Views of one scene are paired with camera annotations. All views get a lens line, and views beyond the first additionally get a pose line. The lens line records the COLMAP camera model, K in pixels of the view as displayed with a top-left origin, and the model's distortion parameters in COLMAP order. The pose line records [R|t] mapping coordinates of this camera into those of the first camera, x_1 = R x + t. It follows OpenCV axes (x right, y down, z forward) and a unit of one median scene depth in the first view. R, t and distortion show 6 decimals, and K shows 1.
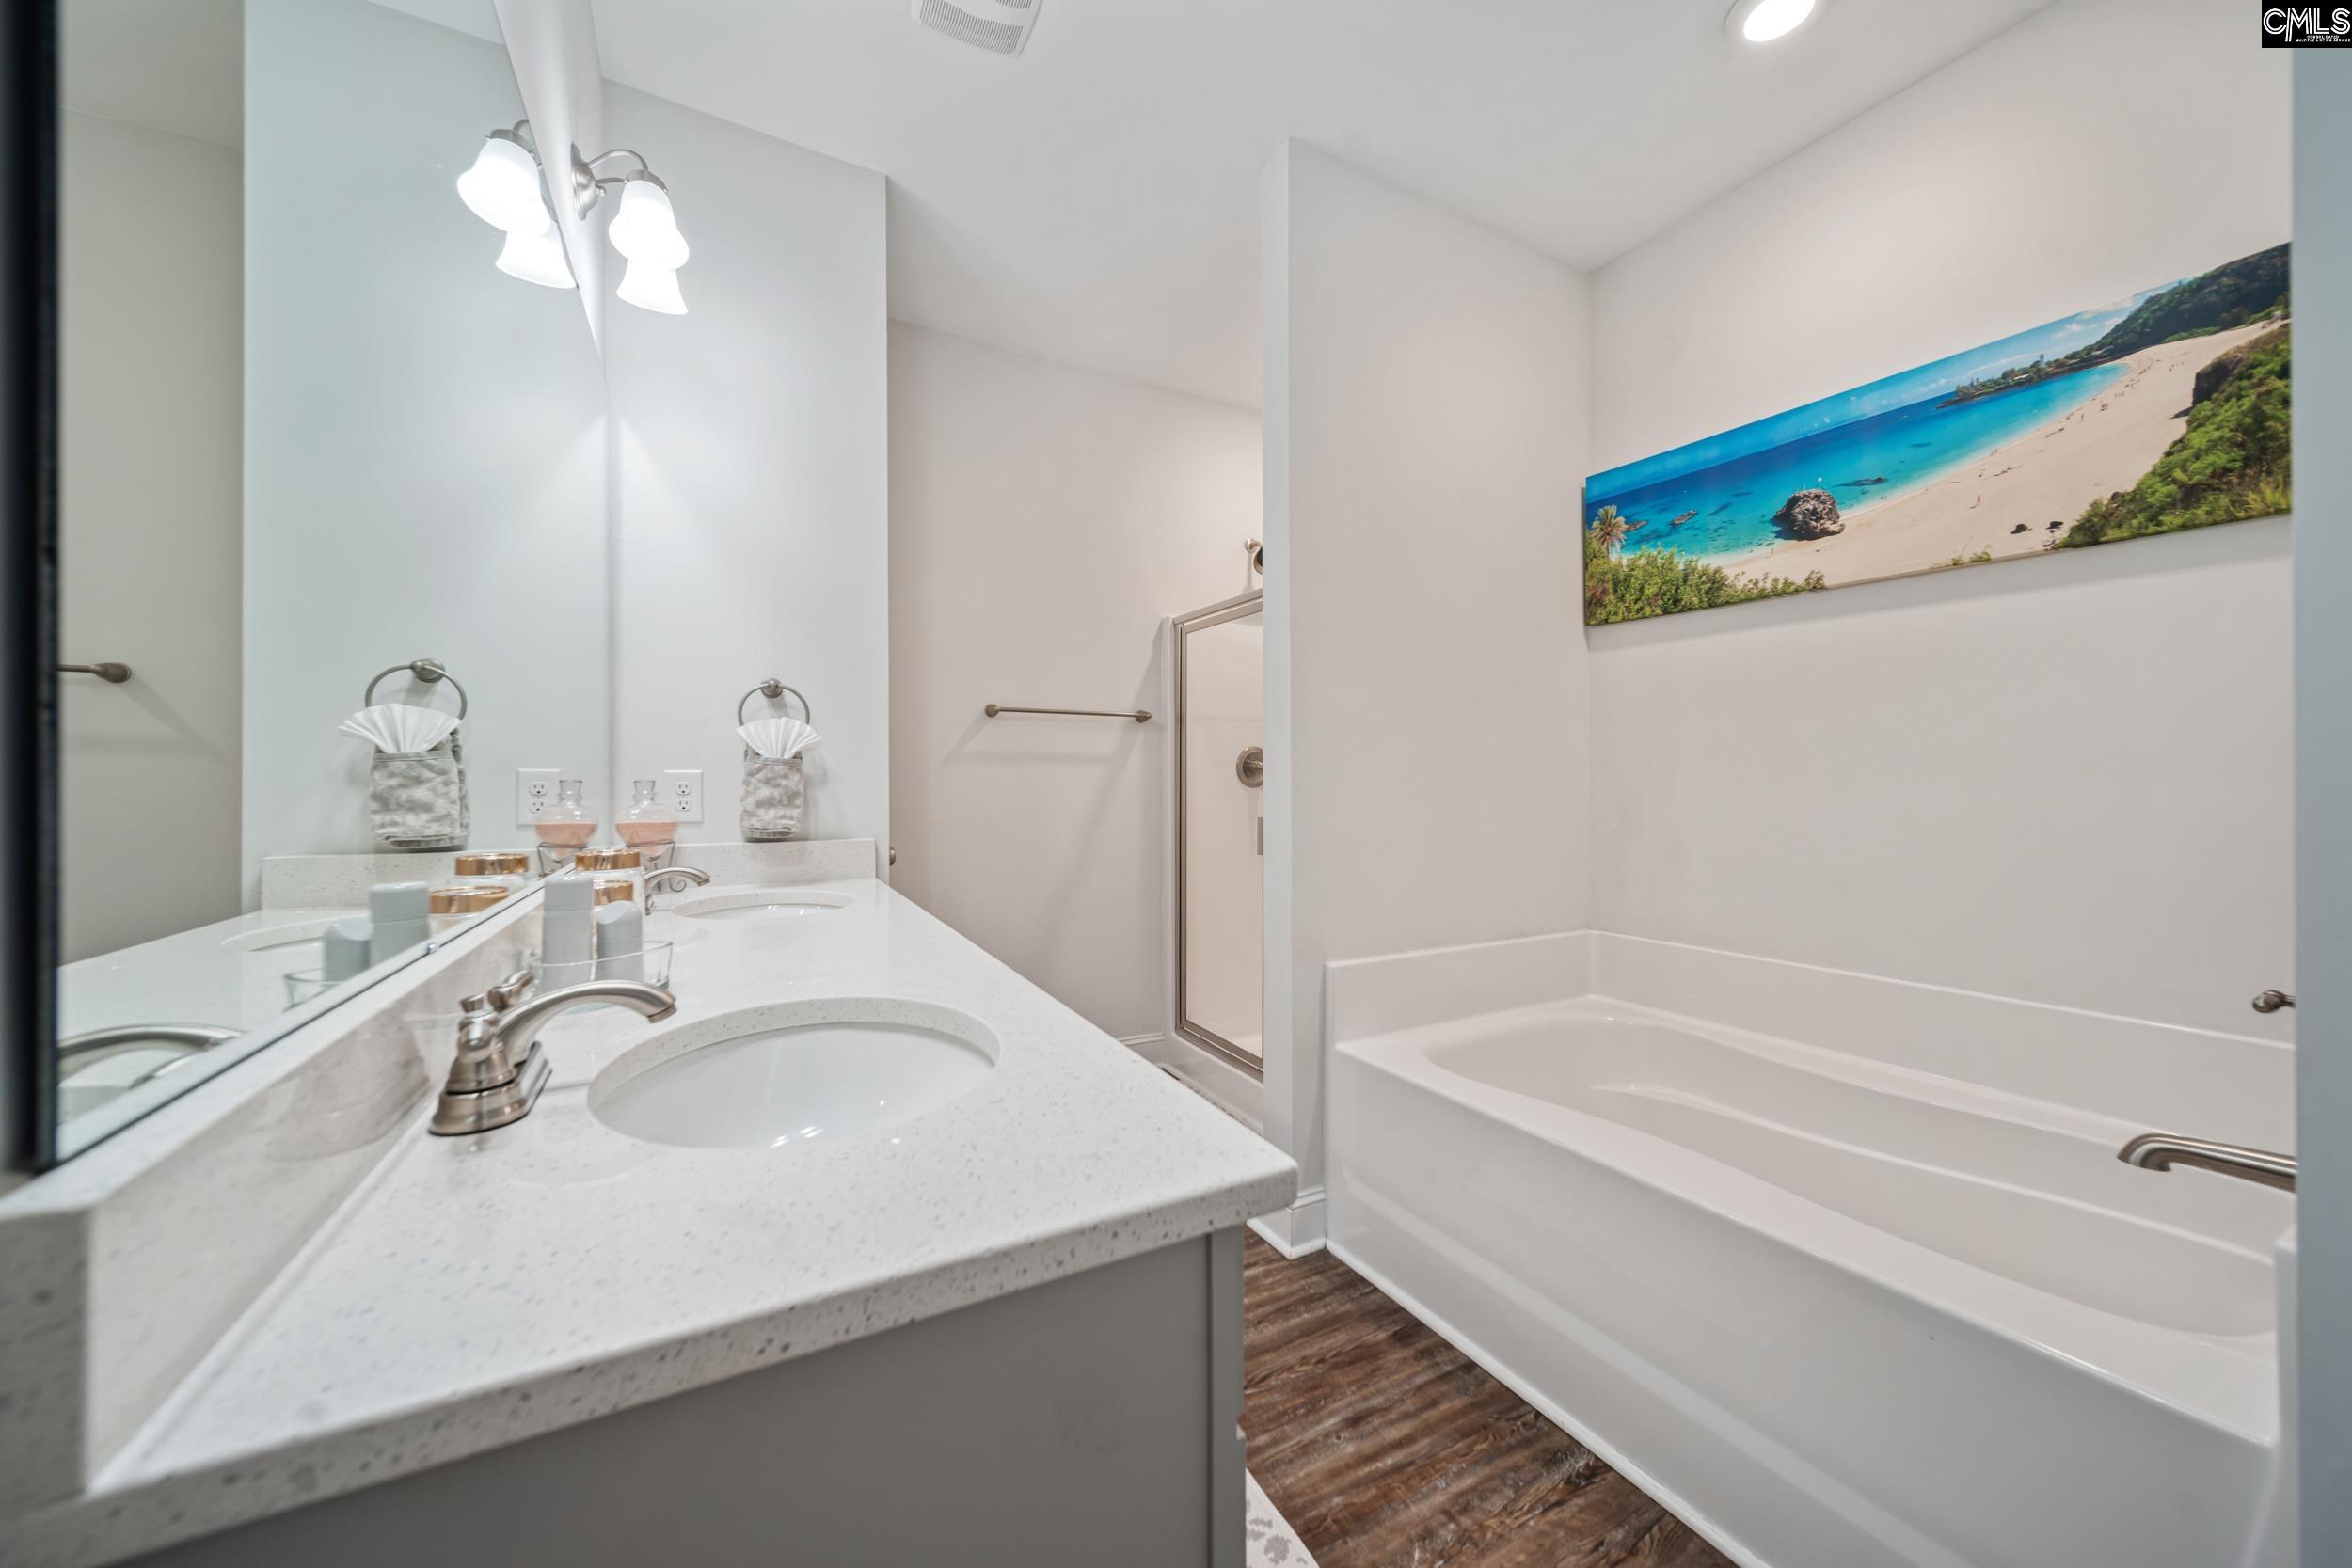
lens RADIAL K [[826.1, 0, 1163.3], [0, 826.1, 778.8], [0, 0, 1]] dist [0.005566, -0.000223]
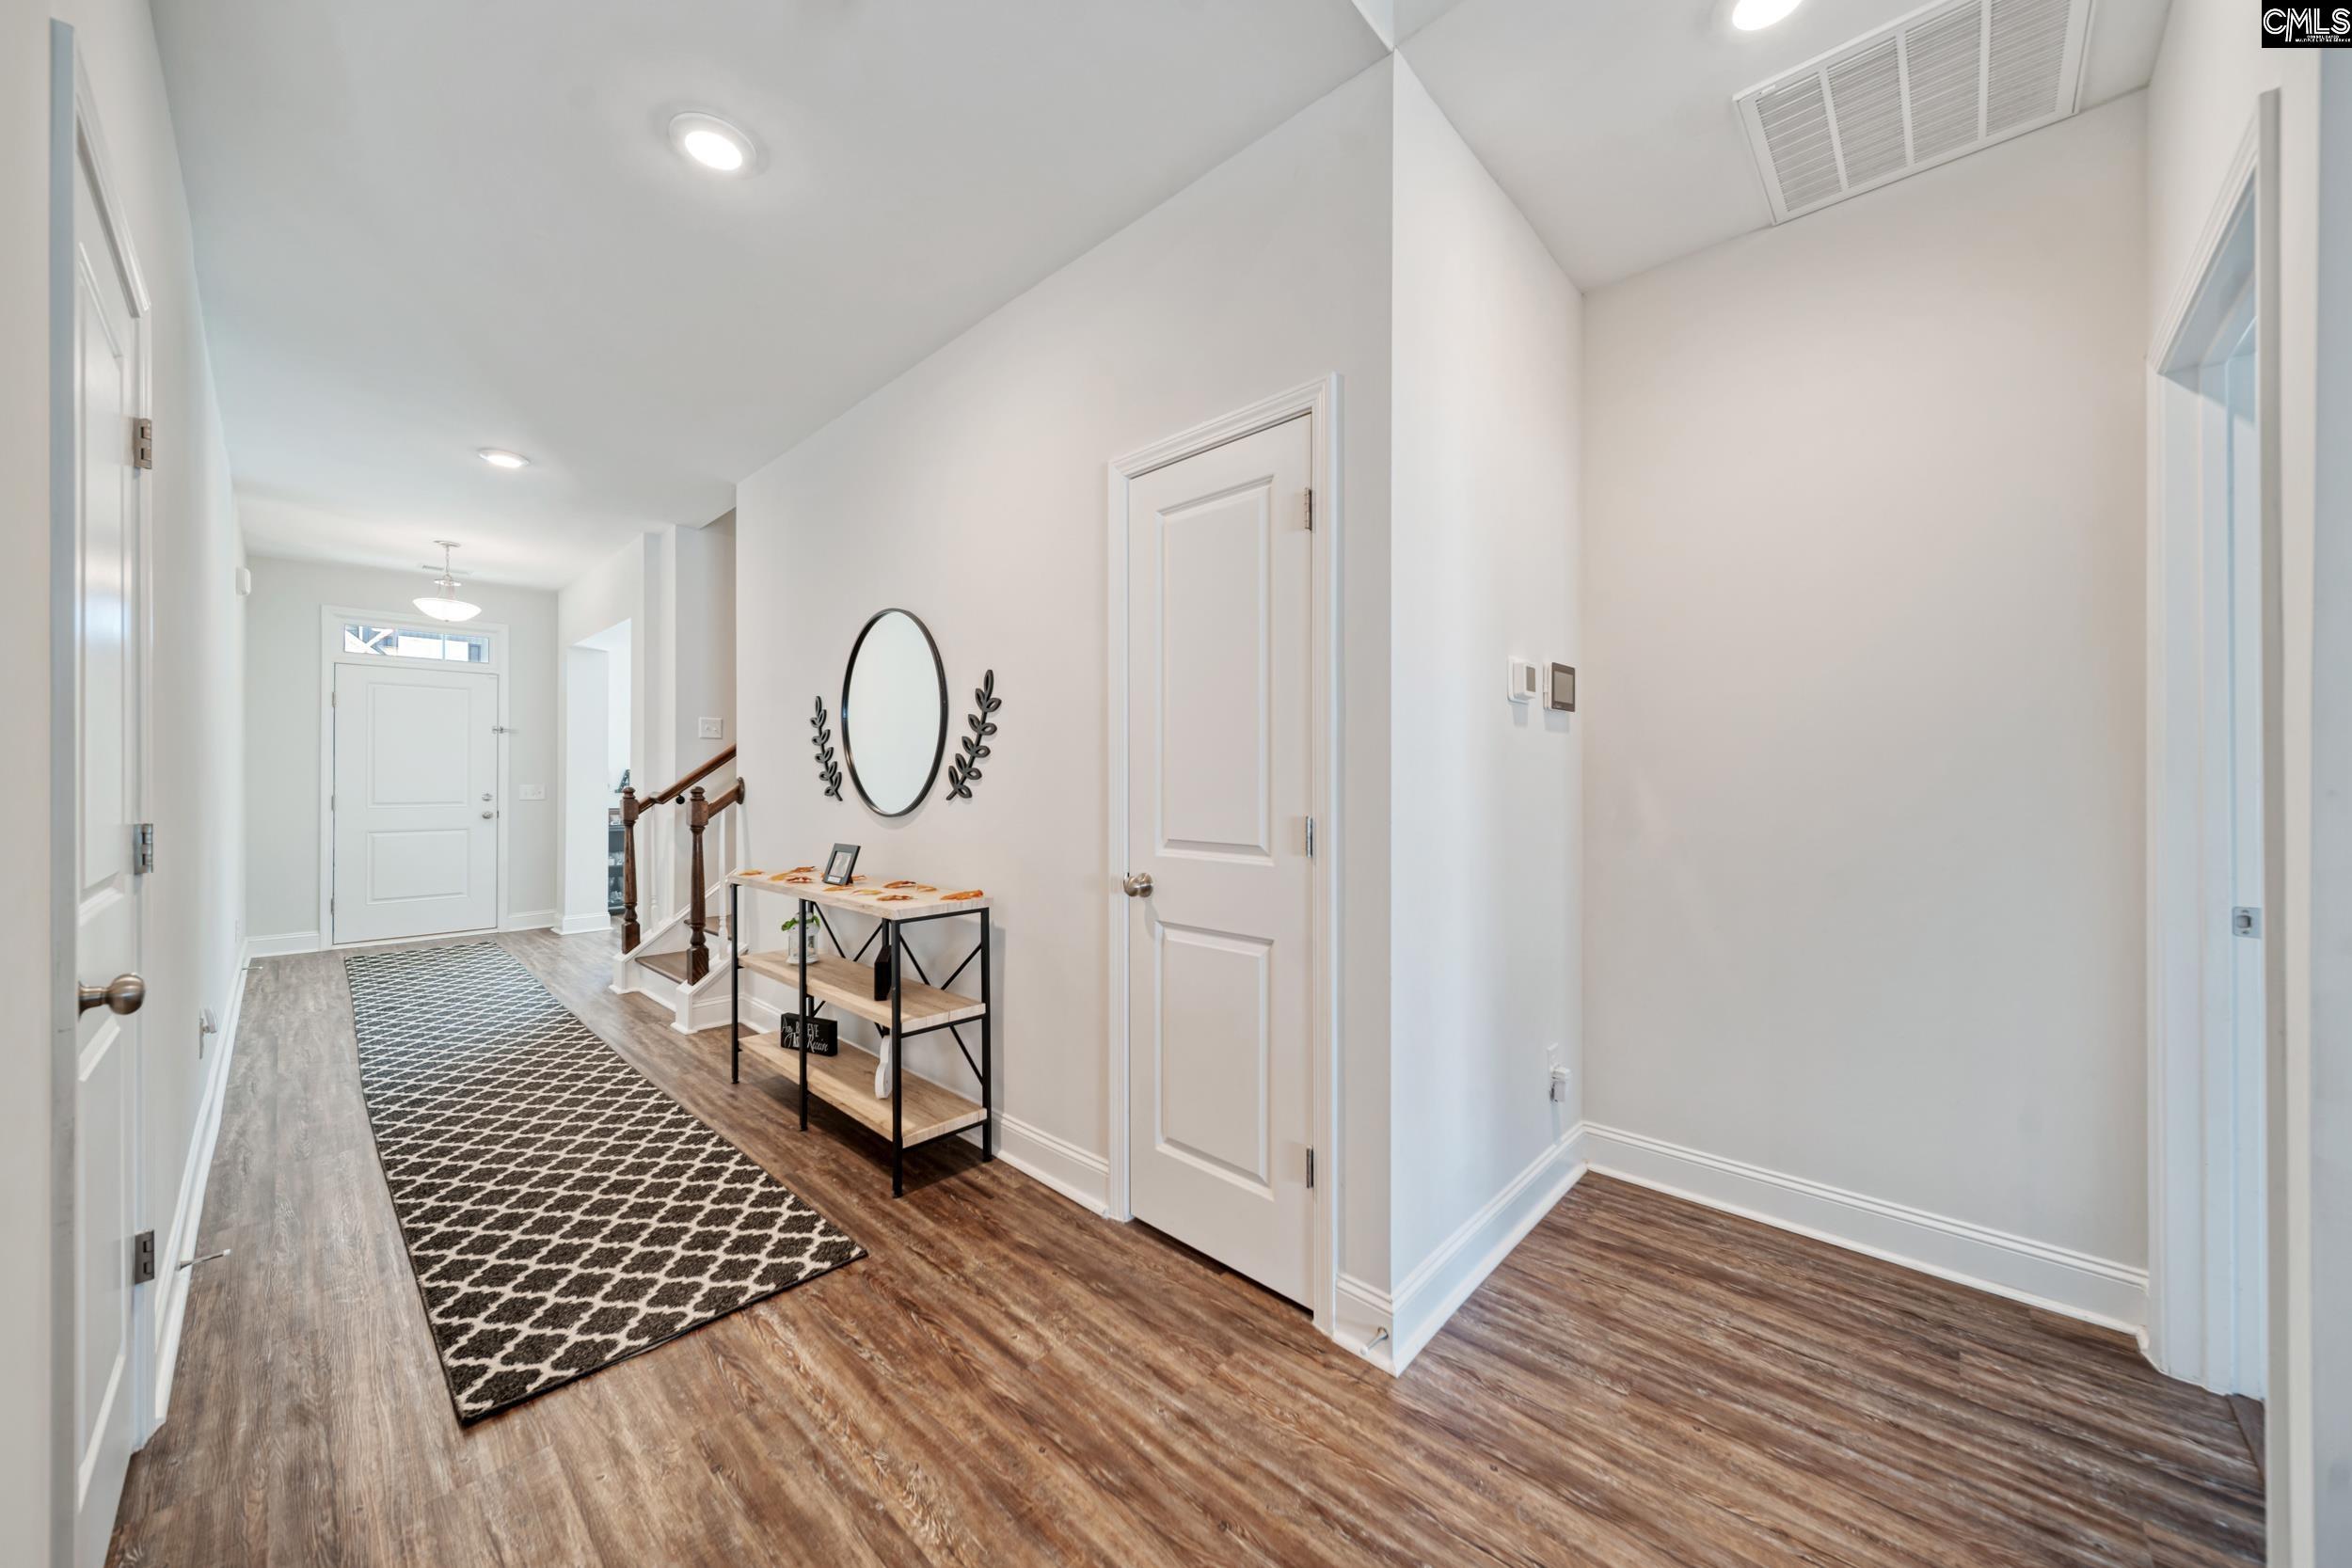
lens RADIAL K [[826.1, 0, 1165.3], [0, 826.1, 783.9], [0, 0, 1]] dist [0.005566, -0.000223]
pose [[0.325718, -0.001695, -0.945465, 1.190716], [0.000946, 0.999998, -0.001467, 0.006186], [0.945466, -0.000416, 0.325720, 0.658018]]
